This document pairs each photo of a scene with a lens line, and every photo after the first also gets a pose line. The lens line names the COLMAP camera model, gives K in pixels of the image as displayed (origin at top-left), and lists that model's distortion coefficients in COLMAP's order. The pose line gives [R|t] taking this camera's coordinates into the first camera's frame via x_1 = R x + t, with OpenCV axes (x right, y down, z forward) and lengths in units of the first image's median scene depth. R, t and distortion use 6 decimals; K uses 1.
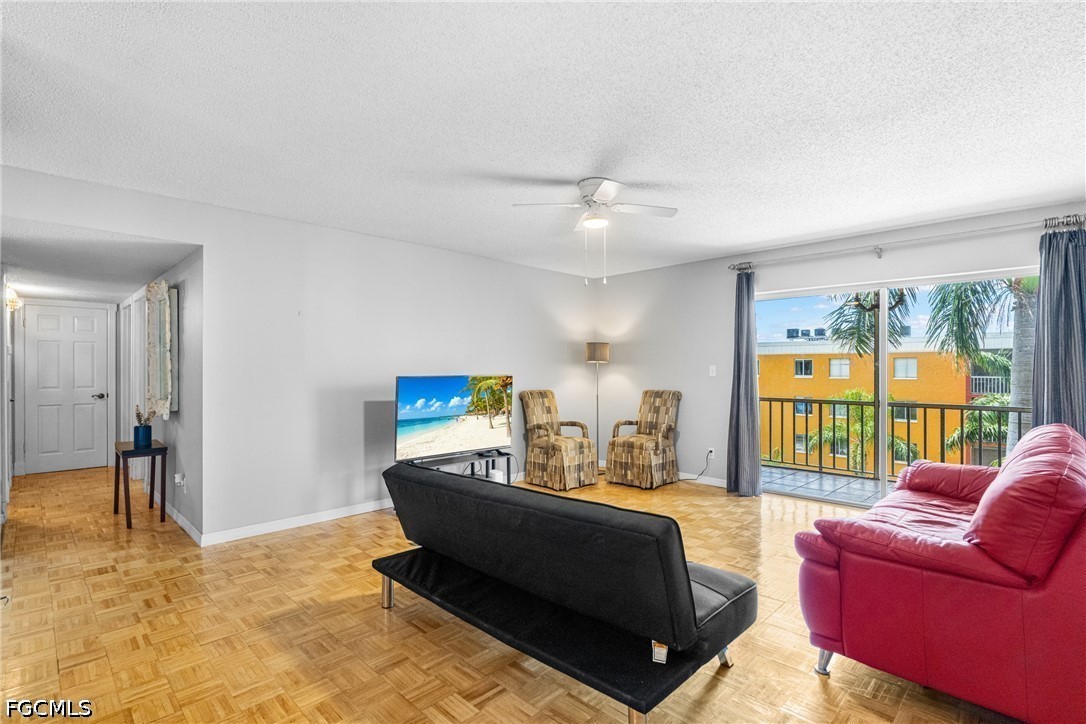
lens RADIAL K [[510.6, 0, 541.8], [0, 510.6, 363.9], [0, 0, 1]] dist [-0.000394, -0.000239]
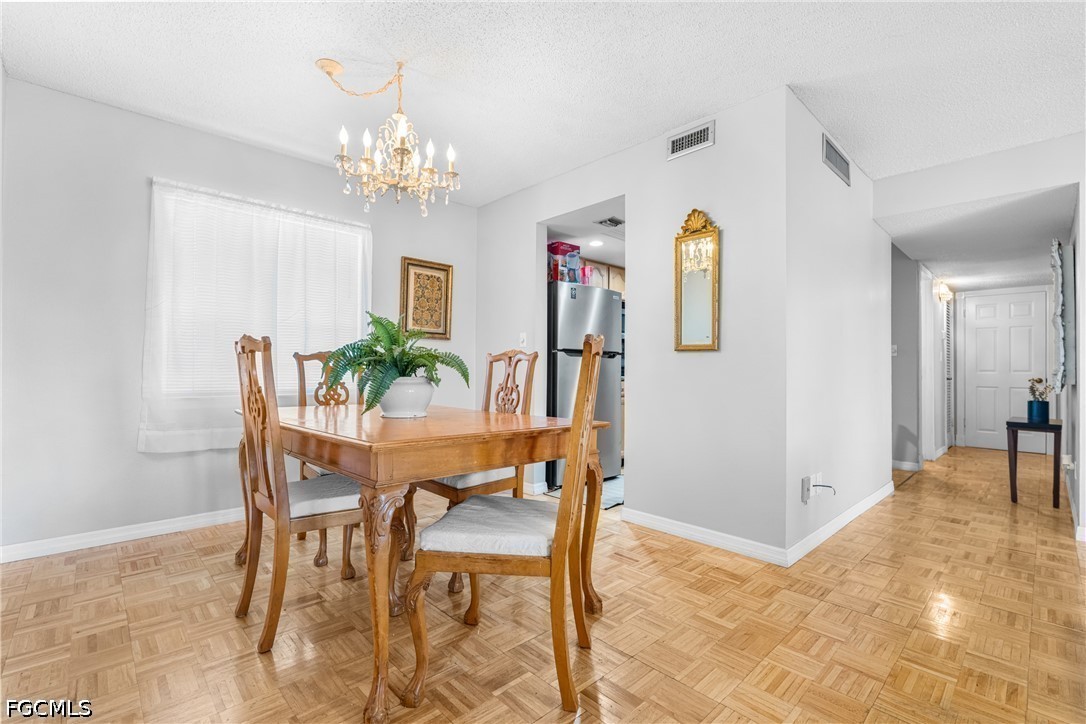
lens RADIAL K [[481.9, 0, 534.5], [0, 481.9, 358.3], [0, 0, 1]] dist [-0.011090, 0.000808]
pose [[-0.033949, -0.022556, -0.999169, 0.115464], [0.000687, 0.999745, -0.022592, 0.060711], [0.999423, -0.001454, -0.033925, 0.107290]]
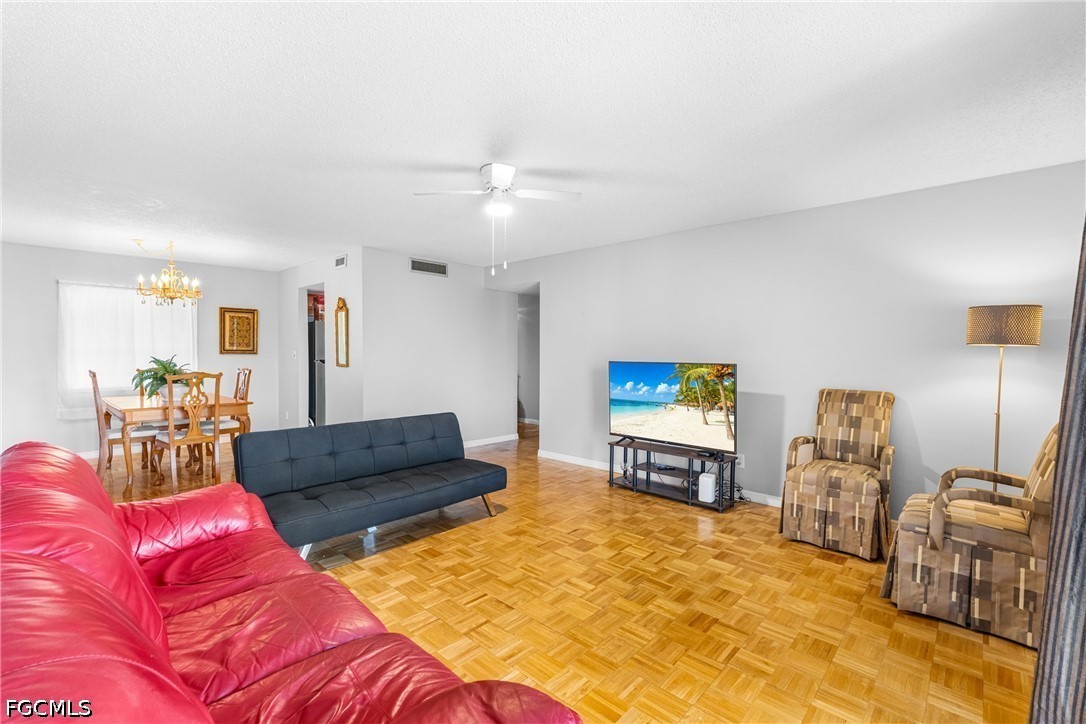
lens RADIAL K [[481.9, 0, 544.4], [0, 481.9, 355.8], [0, 0, 1]] dist [-0.011090, 0.000808]
pose [[0.037141, 0.010966, -0.999250, 0.736093], [0.003523, 0.999932, 0.011105, 0.000966], [0.999304, -0.003932, 0.037100, 0.738130]]
